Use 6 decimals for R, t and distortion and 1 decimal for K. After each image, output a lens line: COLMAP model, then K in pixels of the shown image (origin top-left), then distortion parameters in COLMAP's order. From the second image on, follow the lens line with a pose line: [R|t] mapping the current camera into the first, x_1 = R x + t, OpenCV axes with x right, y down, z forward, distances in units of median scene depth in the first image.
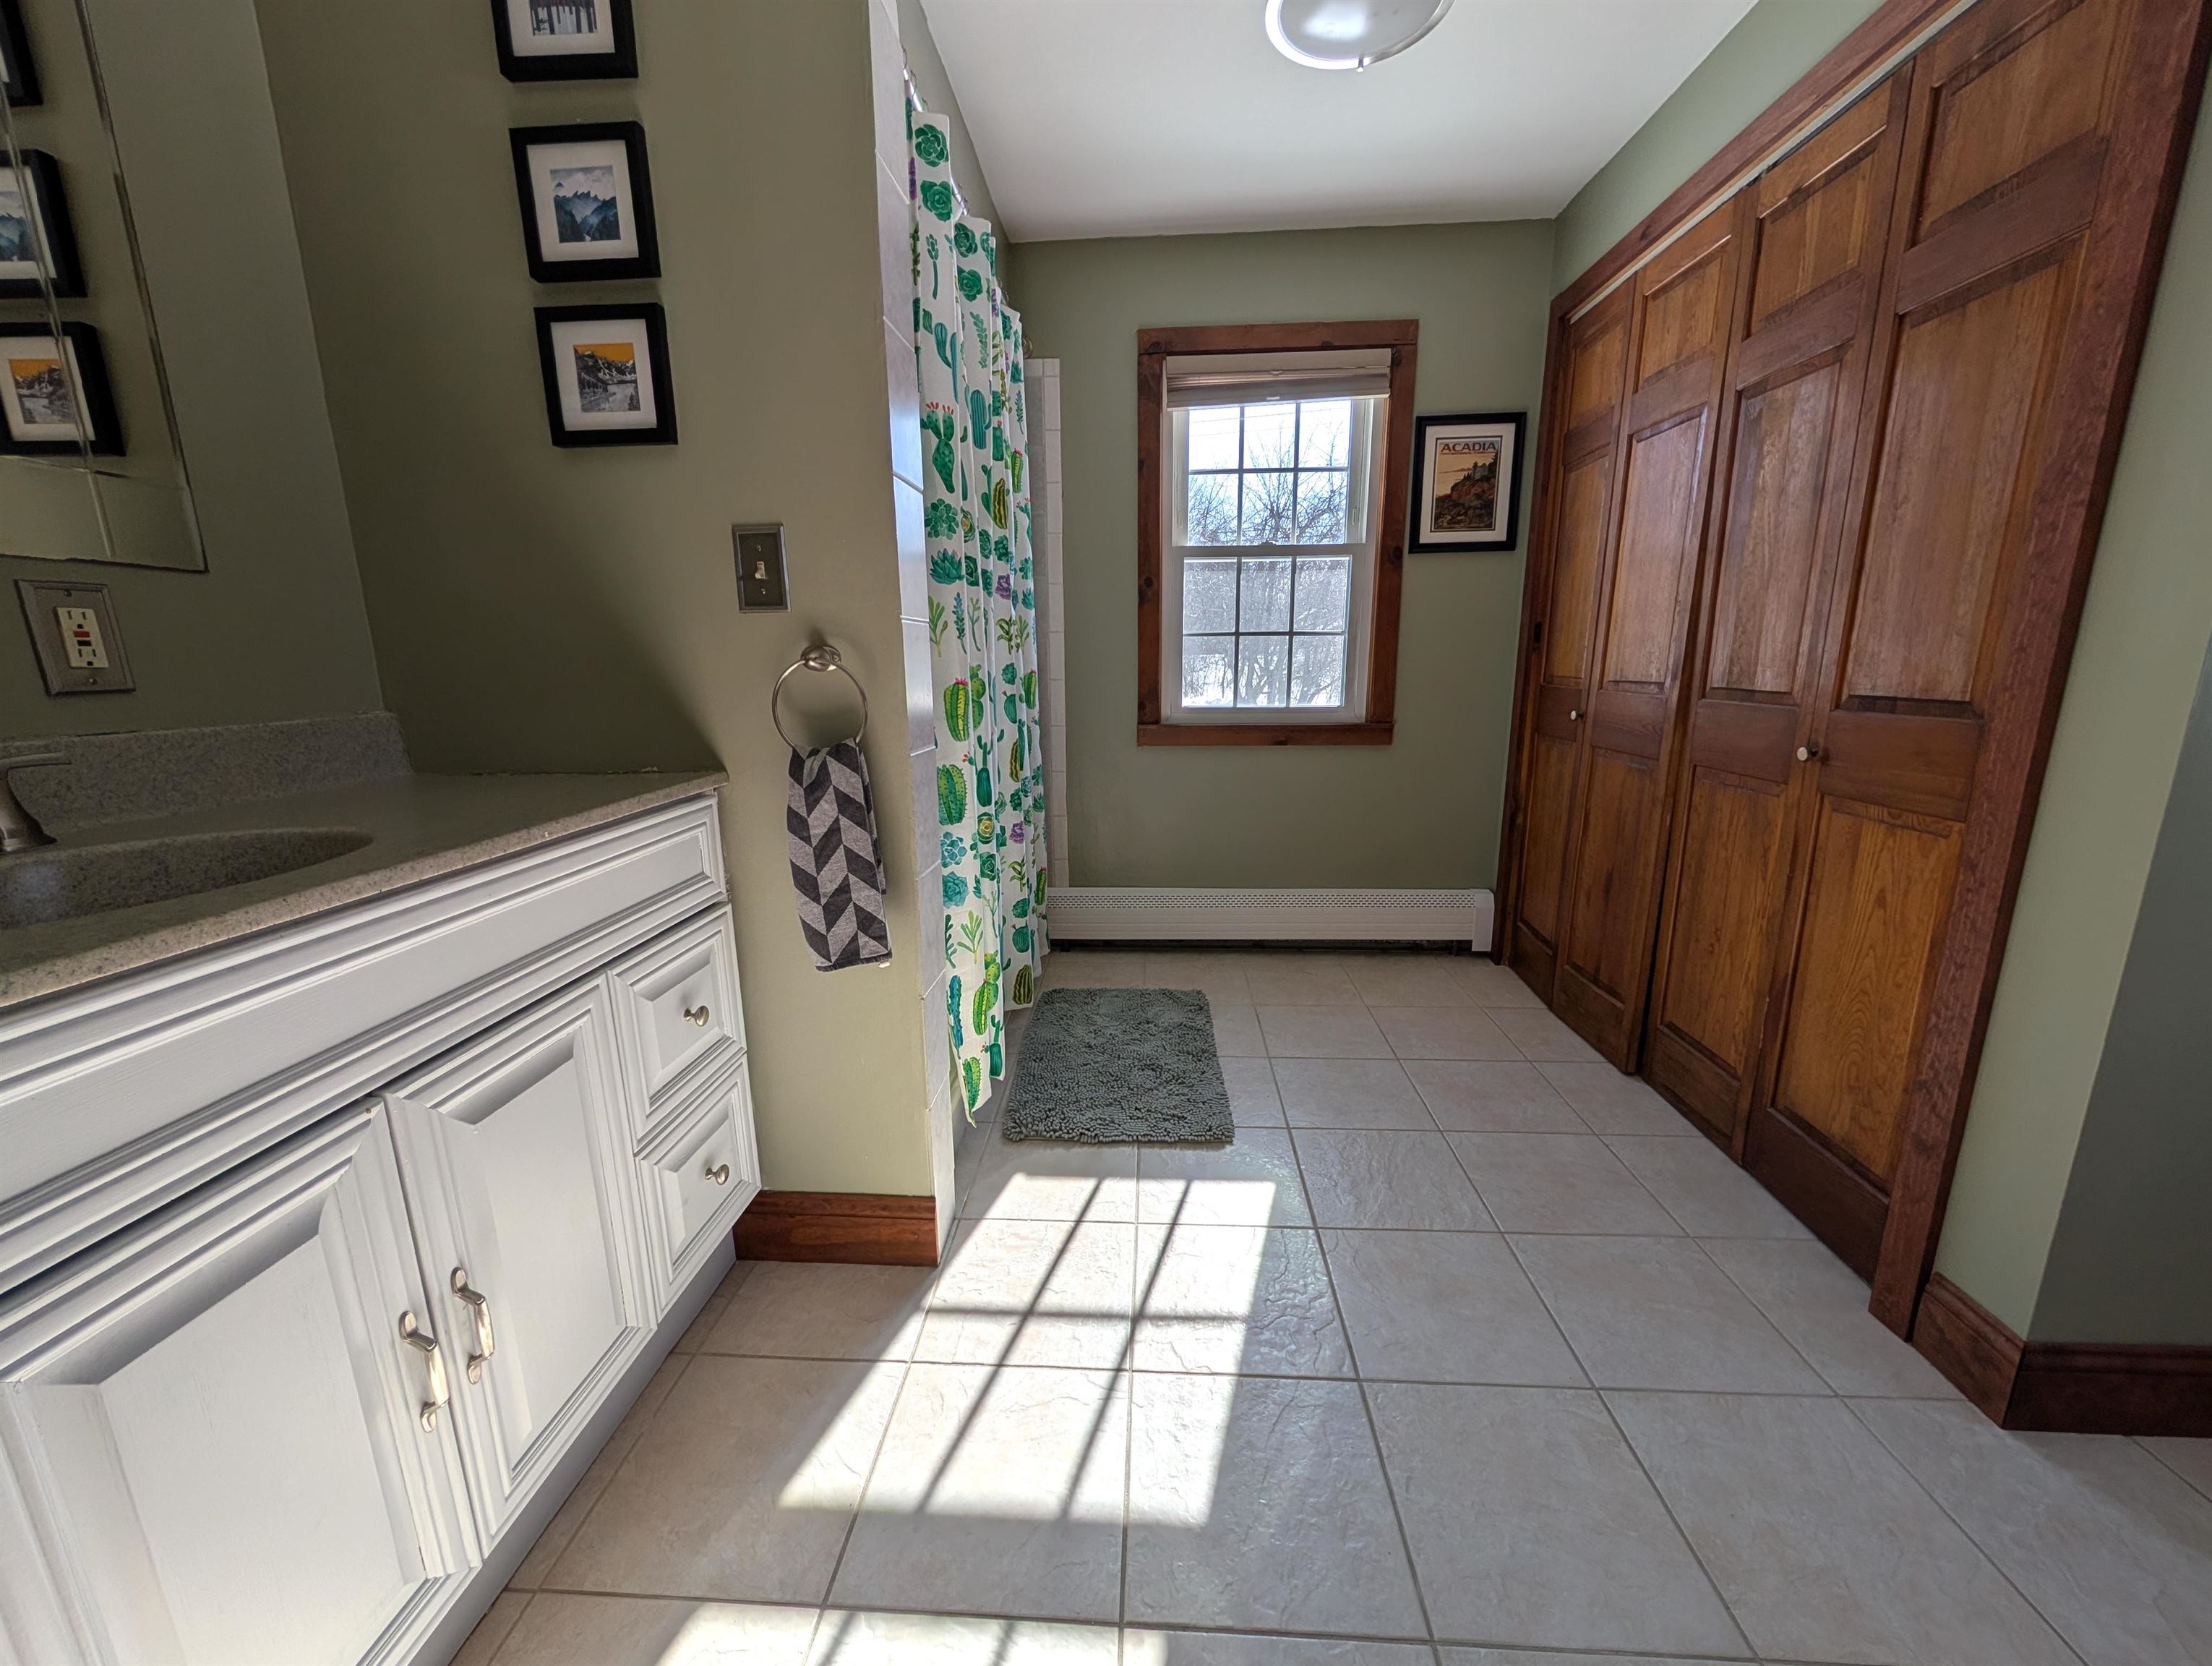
lens RADIAL K [[835.5, 0, 1106.2], [0, 835.5, 839.0], [0, 0, 1]] dist [-0.000992, 0.000054]
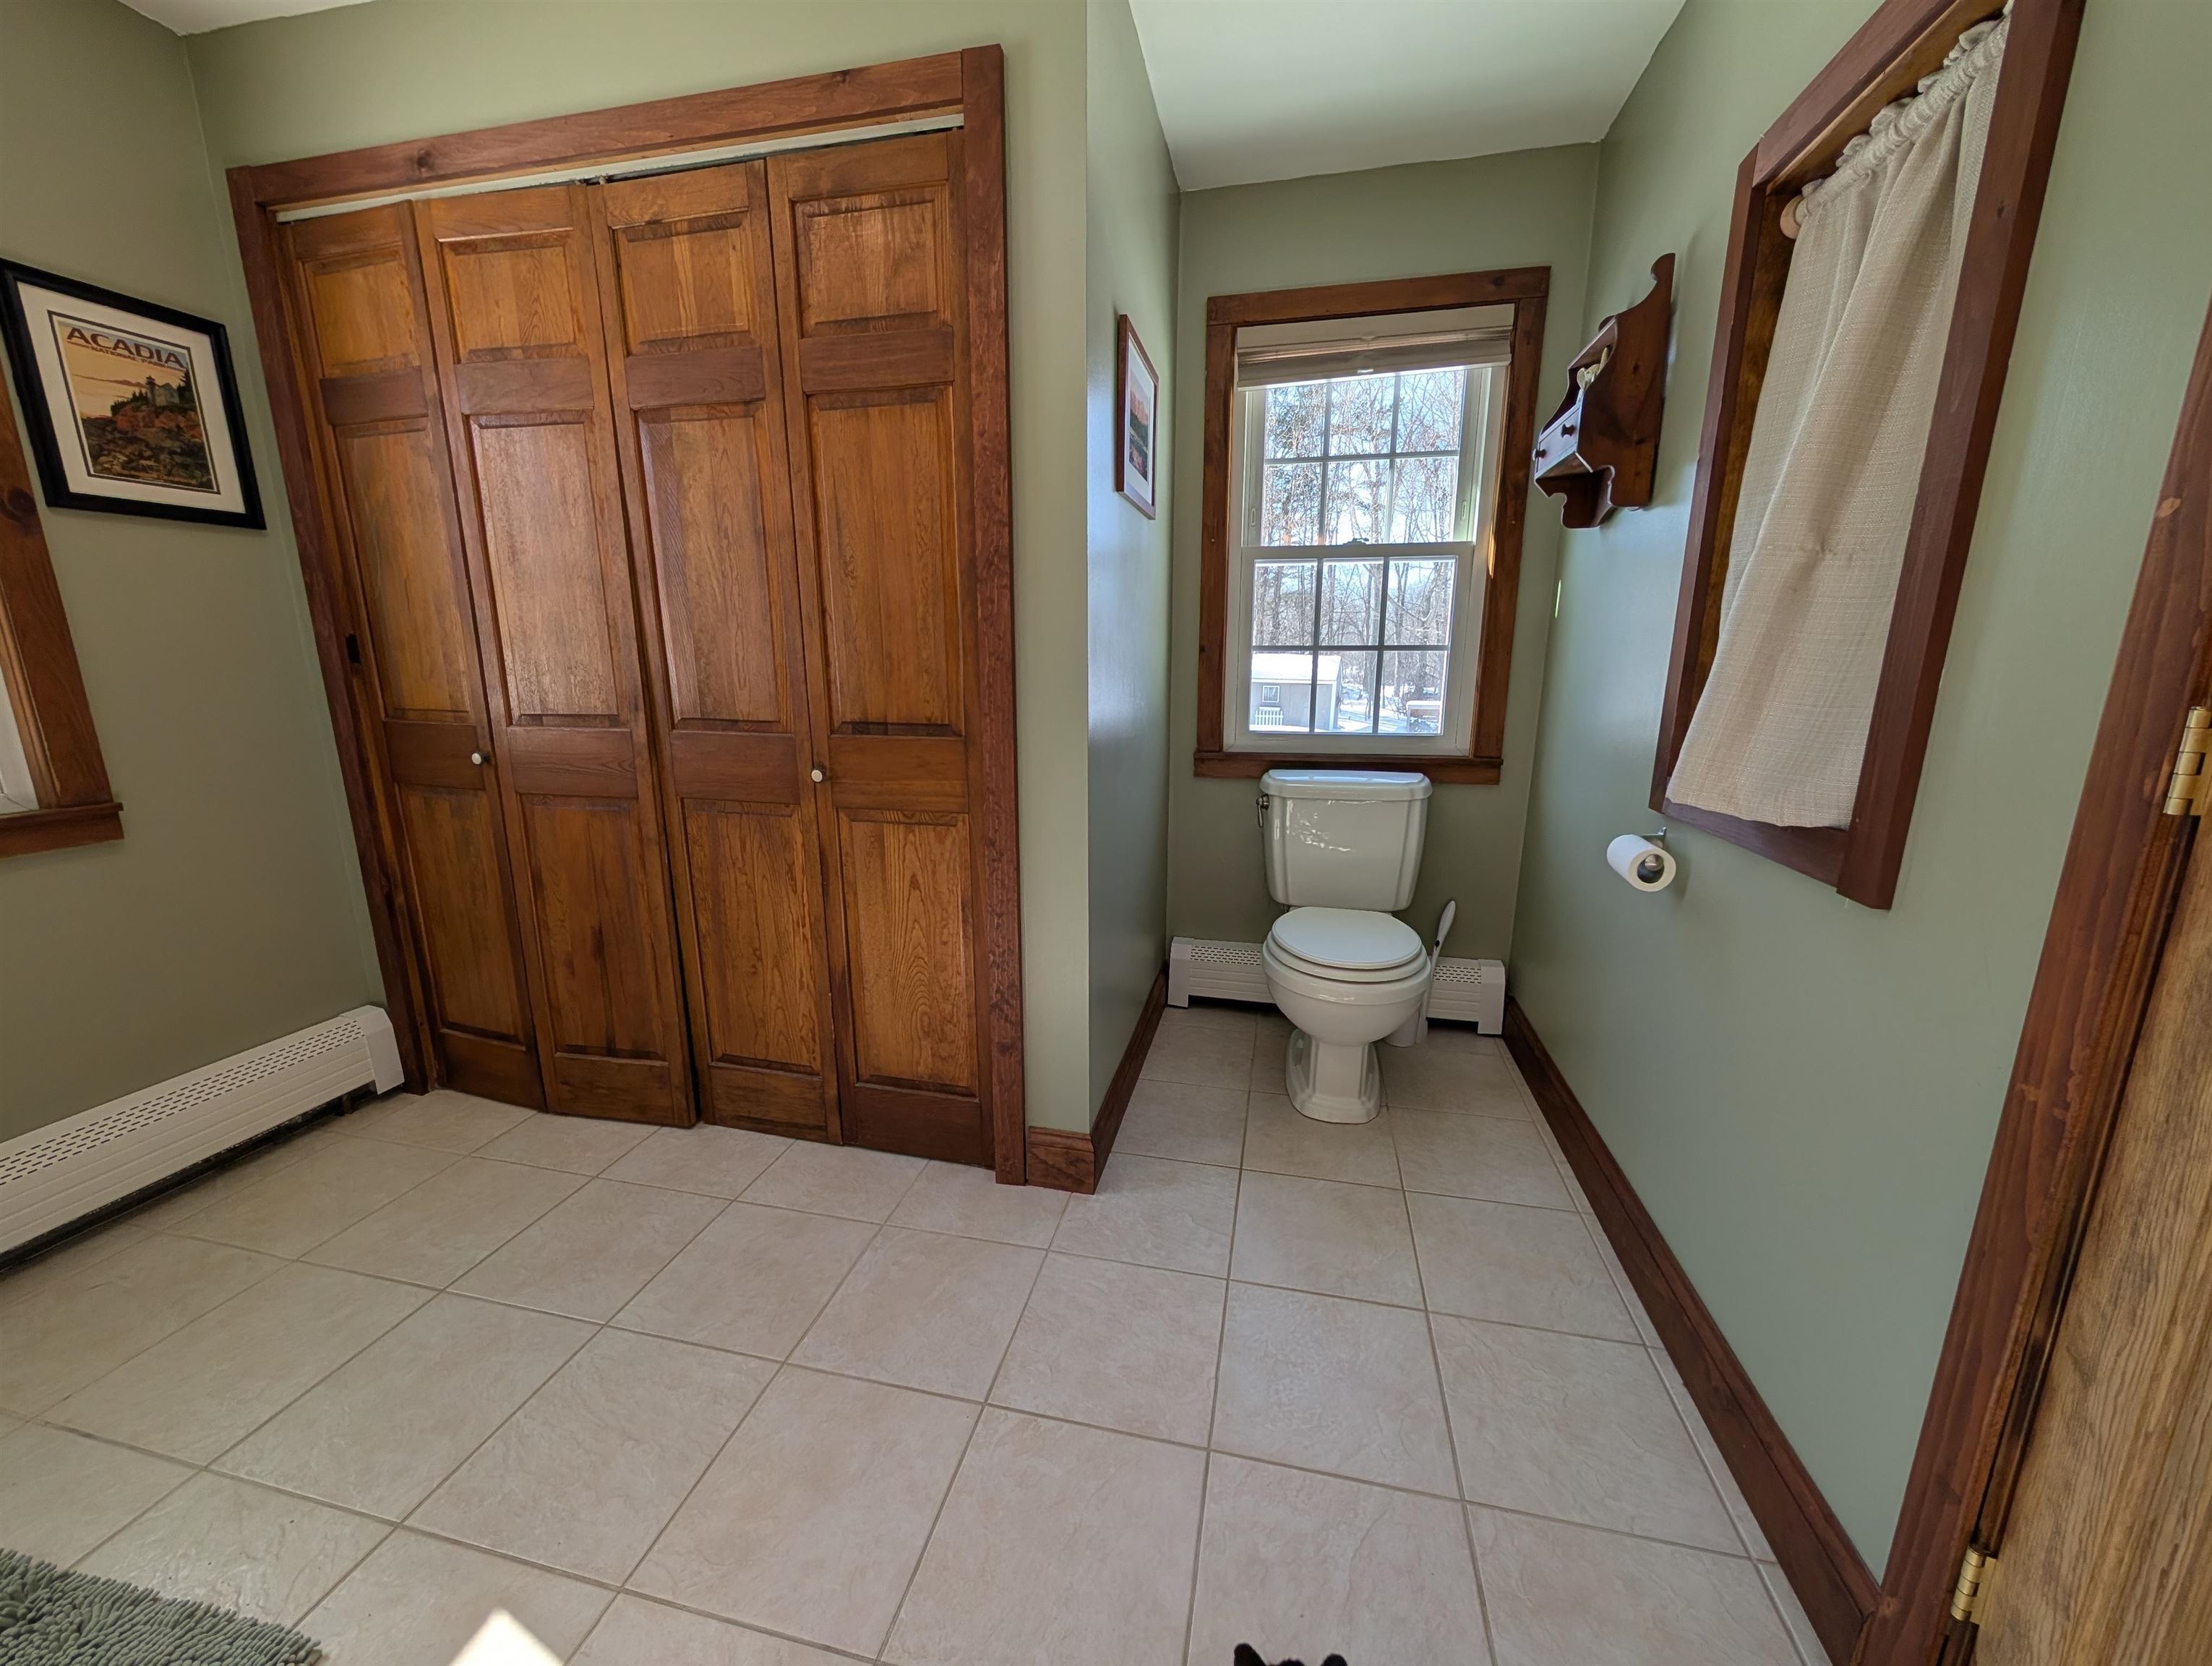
lens RADIAL K [[835.5, 0, 1106.2], [0, 835.5, 839.0], [0, 0, 1]] dist [-0.000992, 0.000054]
pose [[0.167028, -0.203425, 0.964738, -0.162015], [0.206800, 0.963946, 0.167454, -0.107038], [-0.964020, 0.171538, 0.203074, 0.350460]]
